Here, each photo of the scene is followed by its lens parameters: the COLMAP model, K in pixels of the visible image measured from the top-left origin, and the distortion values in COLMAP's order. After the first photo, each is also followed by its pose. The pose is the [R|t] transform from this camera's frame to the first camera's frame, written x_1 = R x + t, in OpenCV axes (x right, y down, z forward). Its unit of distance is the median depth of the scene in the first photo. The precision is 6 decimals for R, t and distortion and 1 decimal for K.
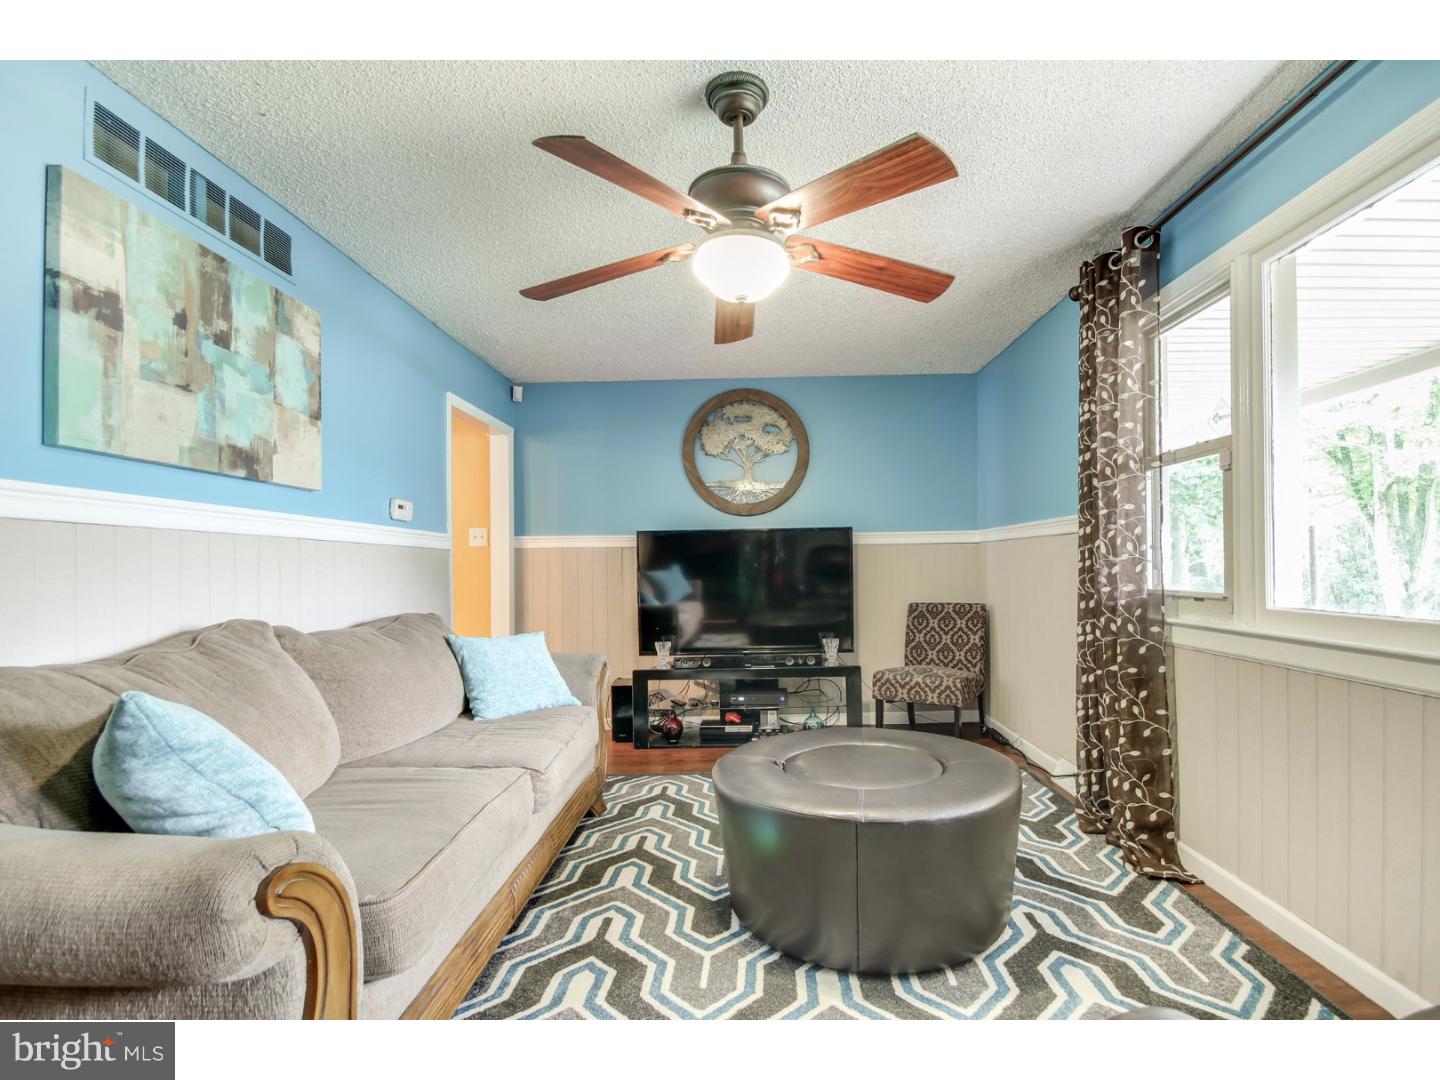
lens RADIAL K [[682.8, 0, 721.7], [0, 682.8, 556.8], [0, 0, 1]] dist [-0.002298, 0.000286]
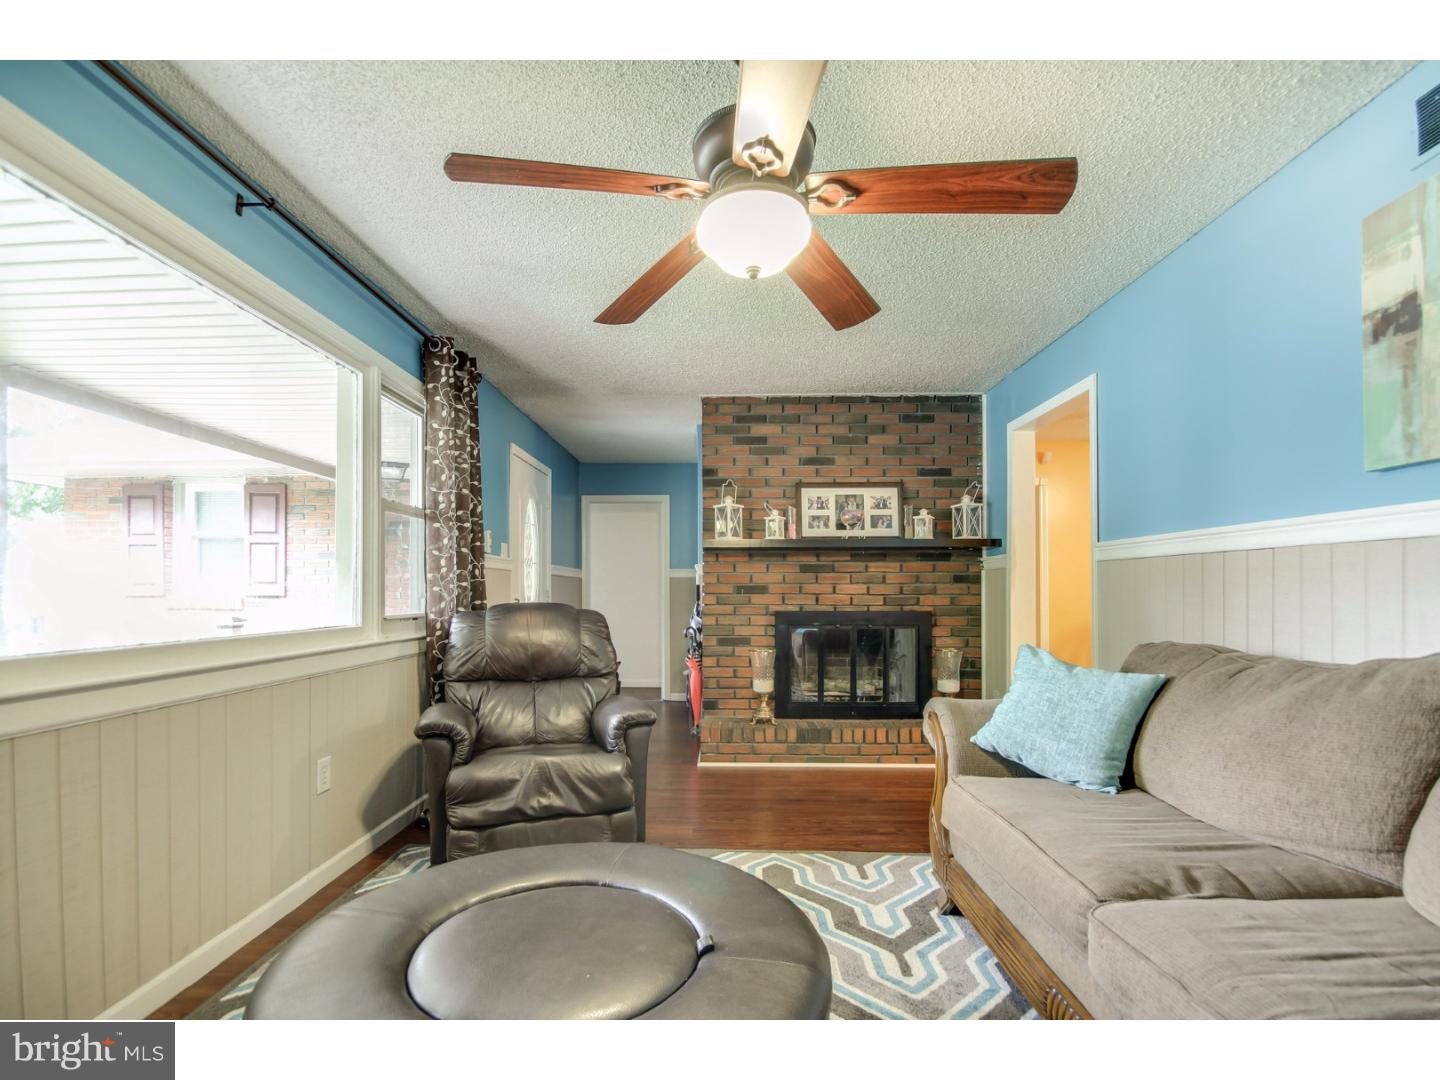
lens RADIAL K [[687.8, 0, 722.1], [0, 687.8, 551.9], [0, 0, 1]] dist [-0.020214, 0.000676]
pose [[-0.999205, 0.006552, -0.039333, 0.088539], [0.009073, 0.997891, -0.064268, 0.019519], [0.038829, -0.064574, -0.997157, 1.507193]]
